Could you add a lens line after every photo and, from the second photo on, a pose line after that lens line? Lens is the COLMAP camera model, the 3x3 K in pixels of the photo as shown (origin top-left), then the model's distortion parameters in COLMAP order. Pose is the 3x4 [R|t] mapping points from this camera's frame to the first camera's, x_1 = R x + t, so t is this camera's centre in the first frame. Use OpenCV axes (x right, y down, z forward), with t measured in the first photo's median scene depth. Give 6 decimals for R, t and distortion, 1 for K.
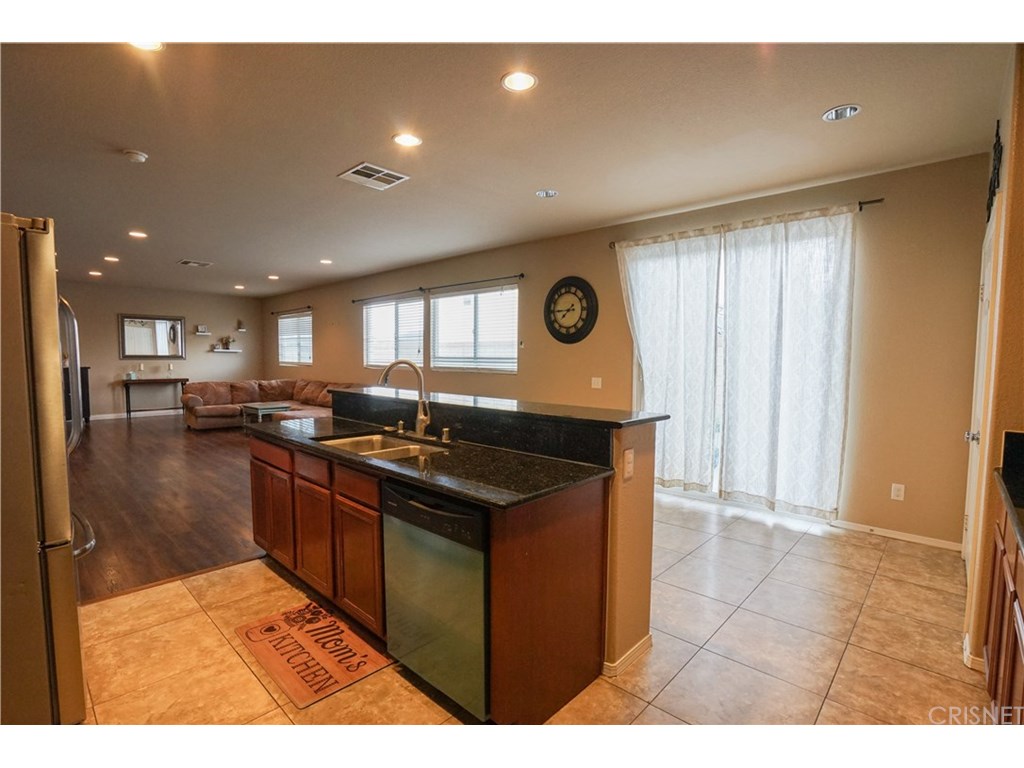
lens RADIAL K [[475.3, 0, 506.7], [0, 475.3, 388.5], [0, 0, 1]] dist [-0.053628, 0.024609]
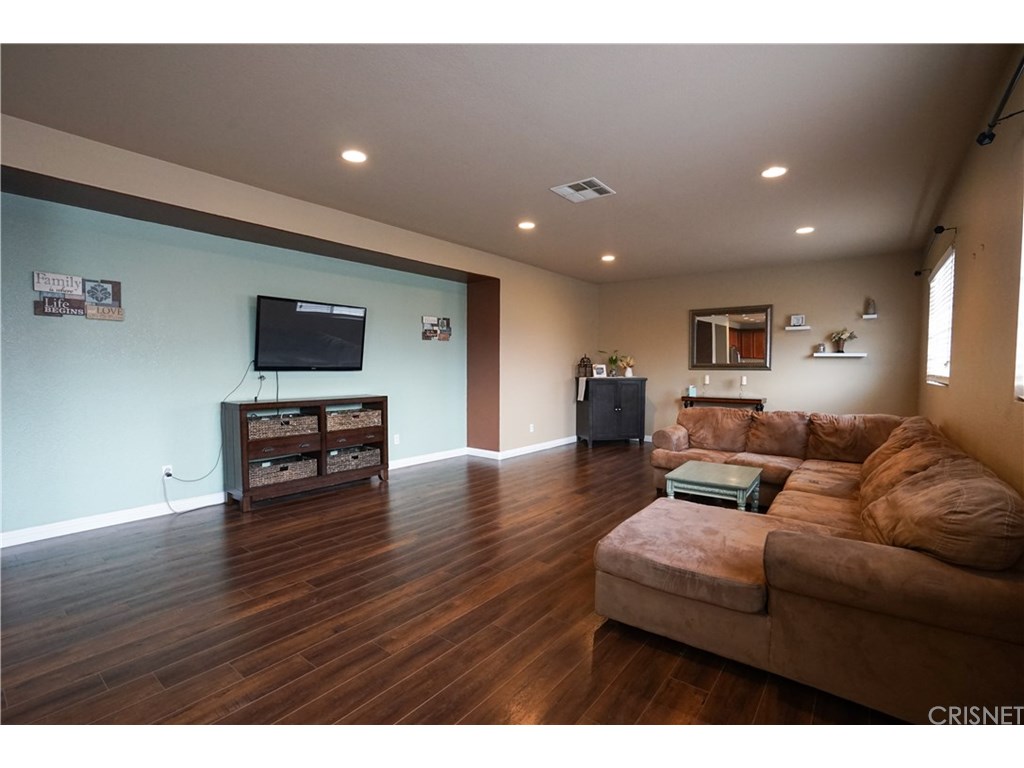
lens RADIAL K [[480.0, 0, 515.5], [0, 480.0, 387.3], [0, 0, 1]] dist [-0.038604, 0.000107]
pose [[0.111512, 0.031807, -0.993254, -0.078478], [-0.067999, 0.997389, 0.024305, -0.032155], [0.991434, 0.064830, 0.113384, 0.615760]]
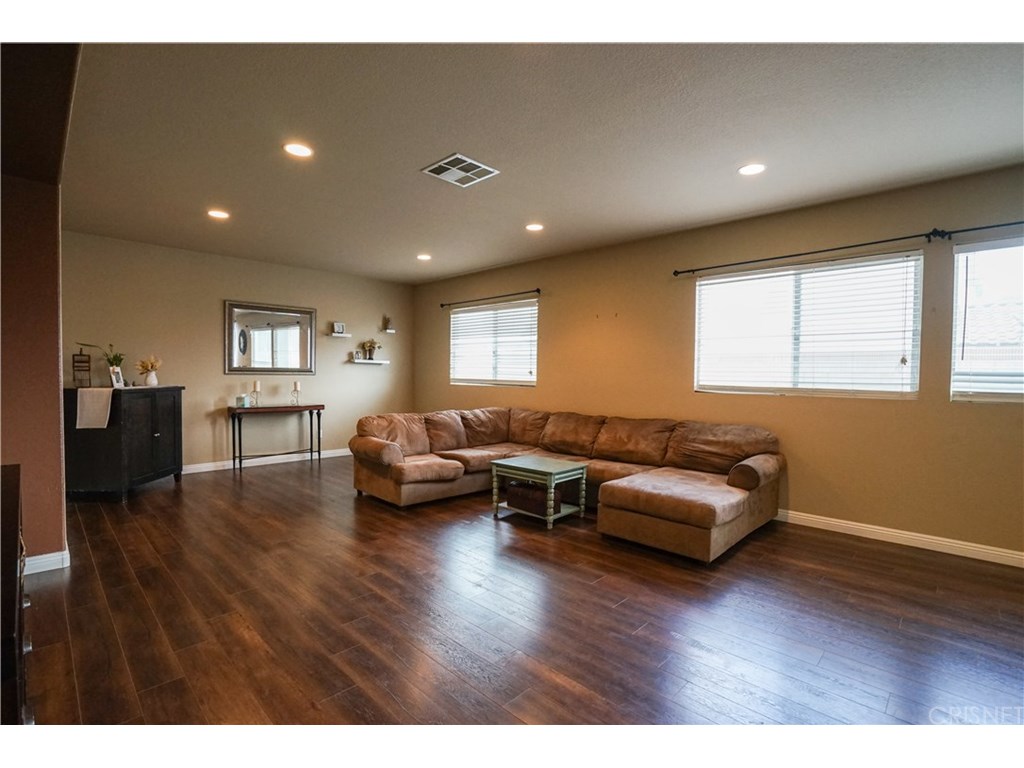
lens RADIAL K [[480.0, 0, 515.5], [0, 480.0, 387.3], [0, 0, 1]] dist [-0.038604, 0.000107]
pose [[0.999786, 0.004206, -0.020248, -0.426839], [-0.004966, 0.999281, -0.037582, -0.022575], [0.020075, 0.037675, 0.999088, 0.370532]]
